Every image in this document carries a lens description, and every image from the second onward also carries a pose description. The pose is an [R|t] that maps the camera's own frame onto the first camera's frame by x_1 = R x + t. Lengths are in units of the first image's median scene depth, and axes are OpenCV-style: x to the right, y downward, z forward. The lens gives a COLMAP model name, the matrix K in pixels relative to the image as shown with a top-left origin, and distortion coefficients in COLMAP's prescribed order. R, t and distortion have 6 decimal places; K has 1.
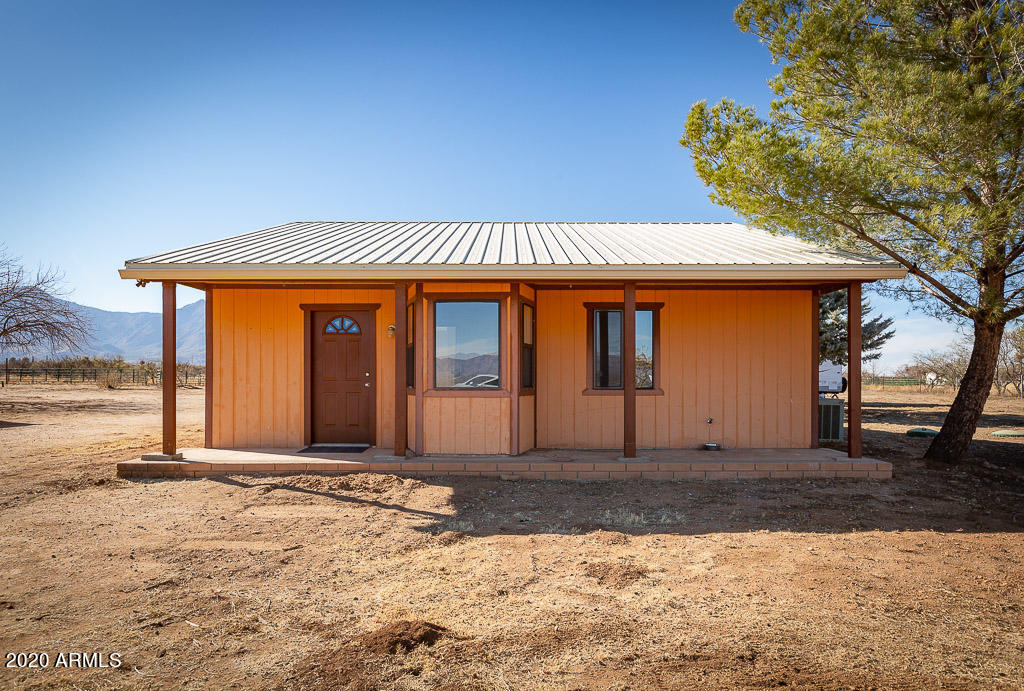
lens RADIAL K [[659.1, 0, 509.0], [0, 659.1, 384.4], [0, 0, 1]] dist [-0.001976, -0.000657]
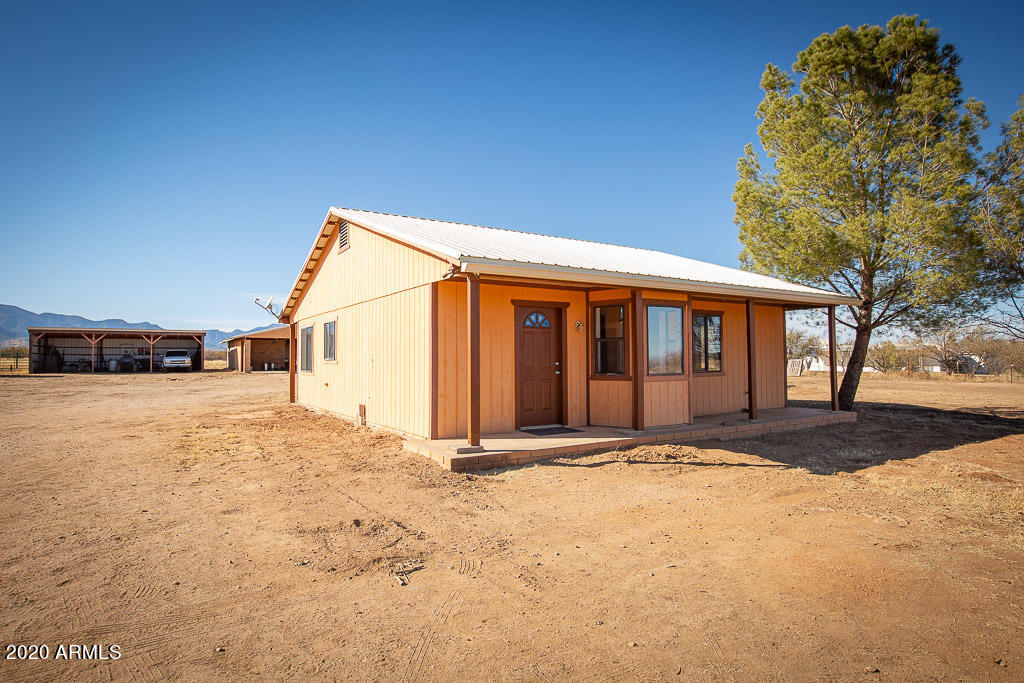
lens RADIAL K [[609.1, 0, 512.6], [0, 609.1, 339.3], [0, 0, 1]] dist [0.000830, 0.000207]
pose [[0.820140, 0.011613, 0.572045, -0.970909], [0.010303, 0.999332, -0.035059, -0.022708], [-0.572070, 0.034647, 0.819472, 0.190424]]
